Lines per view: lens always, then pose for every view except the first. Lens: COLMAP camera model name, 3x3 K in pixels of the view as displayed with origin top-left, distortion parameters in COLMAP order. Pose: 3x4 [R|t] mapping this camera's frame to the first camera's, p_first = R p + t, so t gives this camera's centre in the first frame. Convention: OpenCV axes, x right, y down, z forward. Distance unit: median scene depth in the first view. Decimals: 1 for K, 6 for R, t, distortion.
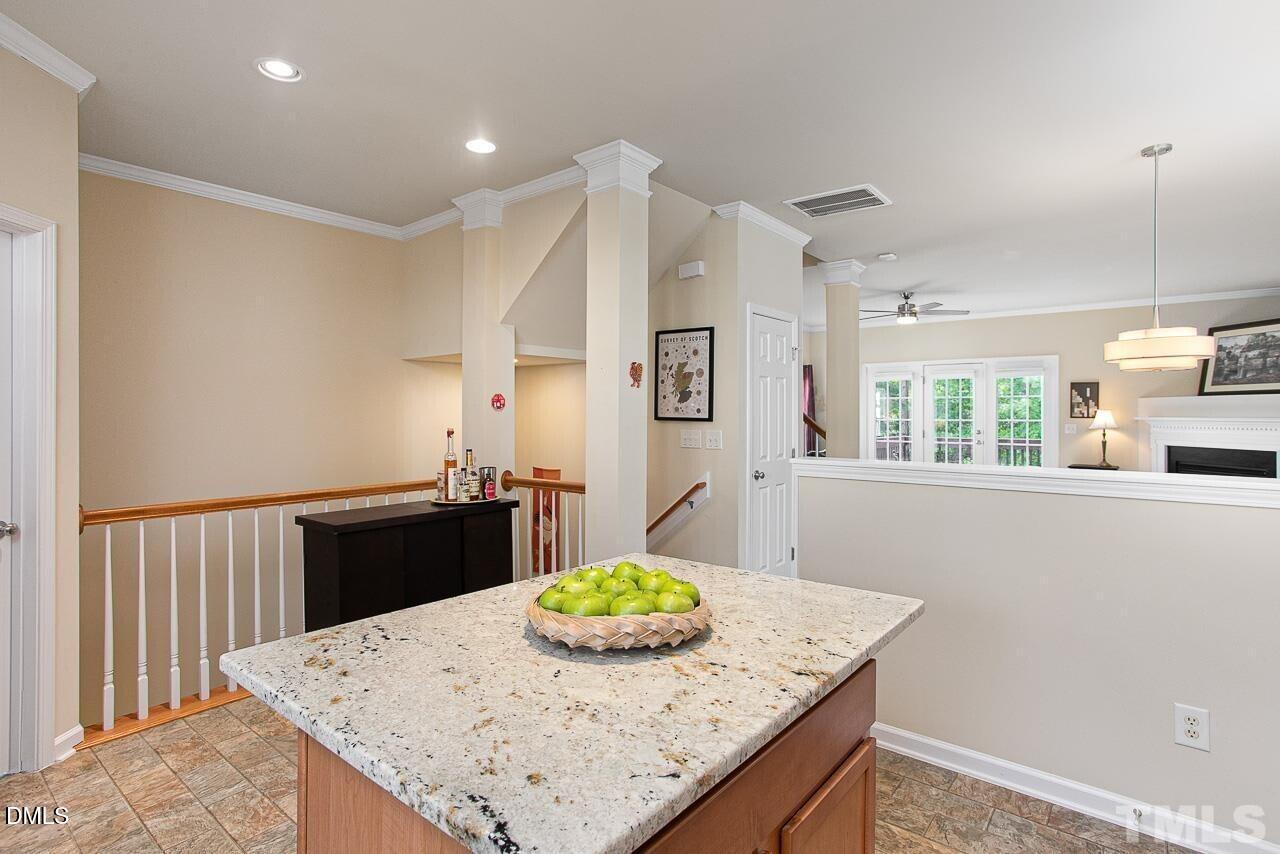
lens RADIAL K [[645.6, 0, 641.0], [0, 645.6, 415.0], [0, 0, 1]] dist [-0.014923, 0.004441]
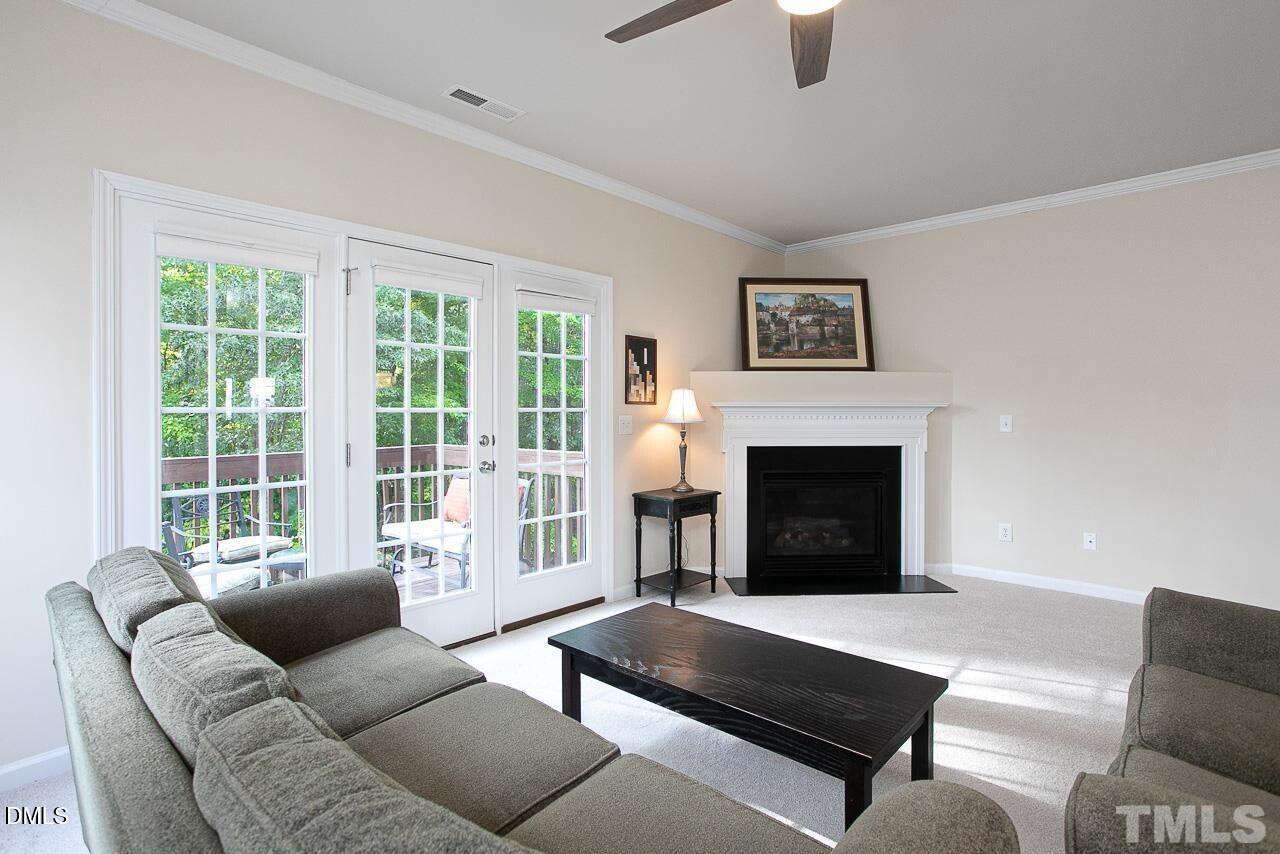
lens RADIAL K [[645.6, 0, 642.8], [0, 645.6, 404.9], [0, 0, 1]] dist [-0.014923, 0.004441]
pose [[0.062180, 0.006146, 0.998046, 0.168586], [0.000355, 0.999981, -0.006180, 0.009727], [-0.998065, 0.000738, 0.062177, 1.061750]]
